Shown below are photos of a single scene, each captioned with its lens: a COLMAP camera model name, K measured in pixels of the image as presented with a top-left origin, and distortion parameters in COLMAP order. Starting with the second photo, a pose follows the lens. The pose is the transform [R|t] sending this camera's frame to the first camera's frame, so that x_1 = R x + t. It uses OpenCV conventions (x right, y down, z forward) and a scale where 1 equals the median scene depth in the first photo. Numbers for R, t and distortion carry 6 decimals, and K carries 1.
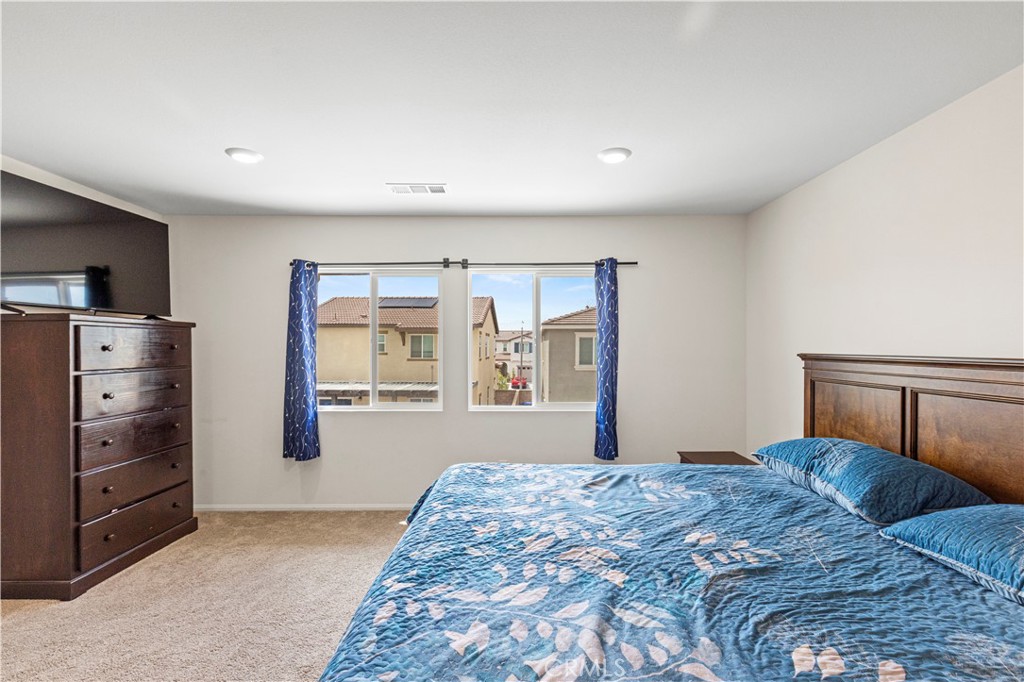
lens RADIAL K [[463.6, 0, 512.0], [0, 463.6, 341.0], [0, 0, 1]] dist [0.008964, -0.000844]
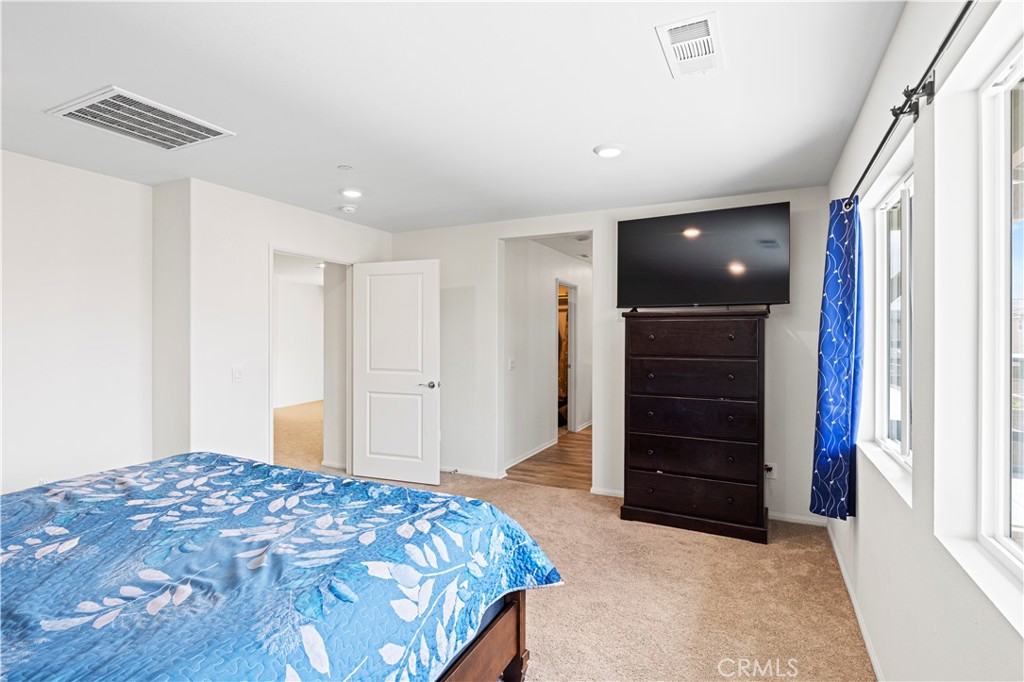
lens RADIAL K [[516.9, 0, 512.0], [0, 516.9, 341.0], [0, 0, 1]] dist [-0.003512, 0.000153]
pose [[-0.449378, 0.009631, -0.893290, 0.714395], [0.005313, 0.999953, 0.008109, 0.018455], [0.893326, -0.001102, -0.449408, 1.778294]]
